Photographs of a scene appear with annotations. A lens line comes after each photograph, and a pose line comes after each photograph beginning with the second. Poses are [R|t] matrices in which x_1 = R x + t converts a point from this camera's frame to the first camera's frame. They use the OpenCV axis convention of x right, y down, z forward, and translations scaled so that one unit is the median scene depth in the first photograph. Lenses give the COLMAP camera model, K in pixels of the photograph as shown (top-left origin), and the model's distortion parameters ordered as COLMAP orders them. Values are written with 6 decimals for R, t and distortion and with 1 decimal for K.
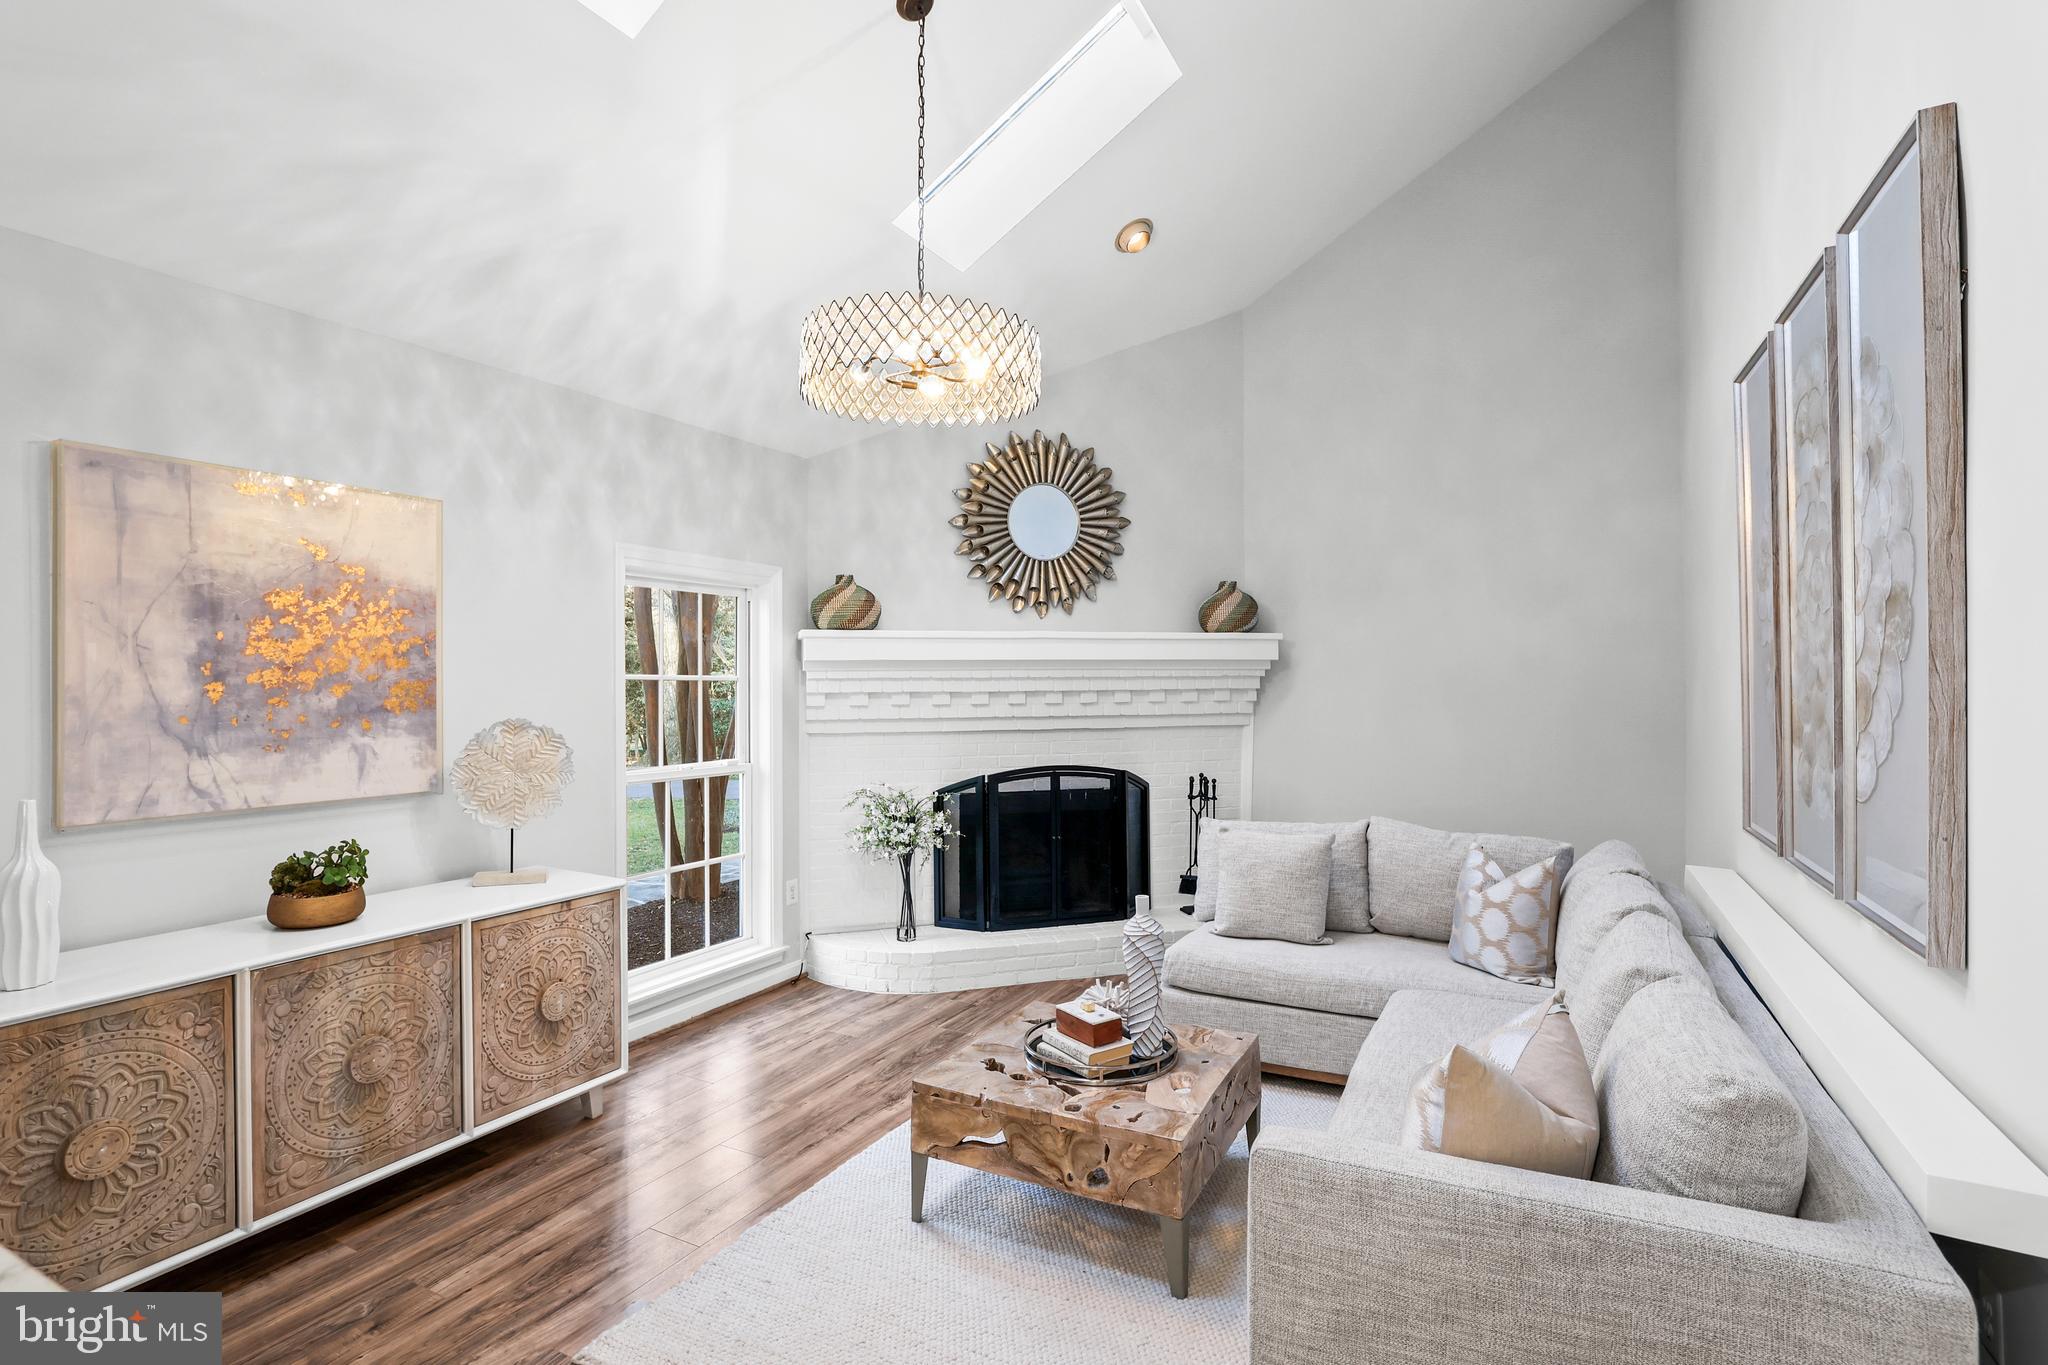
lens RADIAL K [[988.6, 0, 1024.0], [0, 988.6, 675.4], [0, 0, 1]] dist [-0.035197, 0.012401]
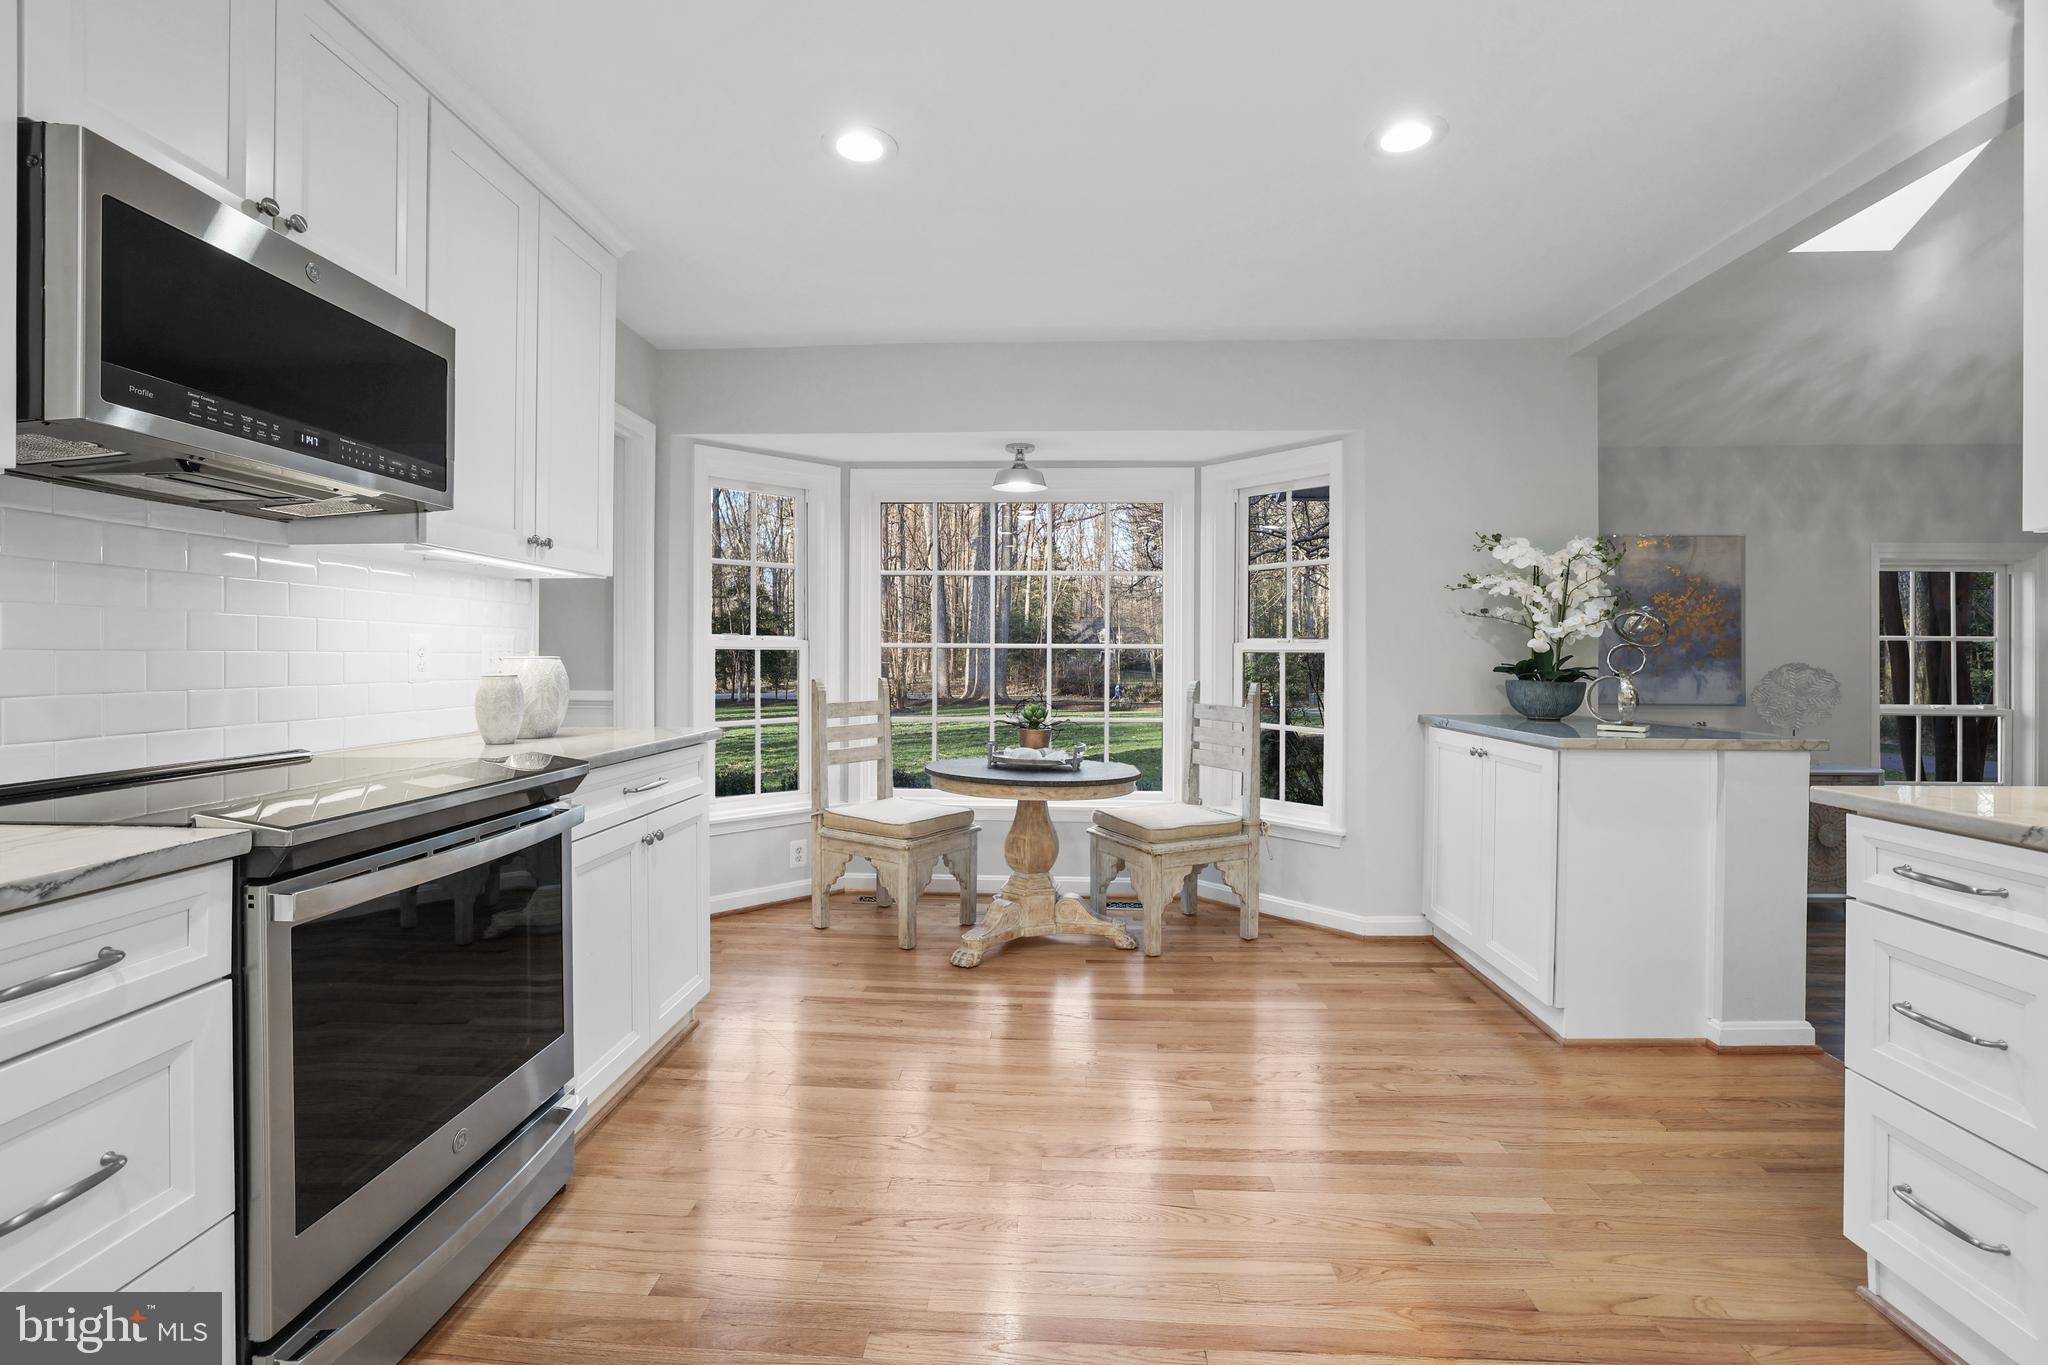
lens RADIAL K [[898.3, 0, 994.0], [0, 898.3, 661.9], [0, 0, 1]] dist [-0.043713, 0.014915]
pose [[0.409785, 0.004750, -0.912170, 0.218721], [0.002733, 0.999976, 0.006435, 0.025377], [0.912178, -0.005130, 0.409762, -0.683792]]
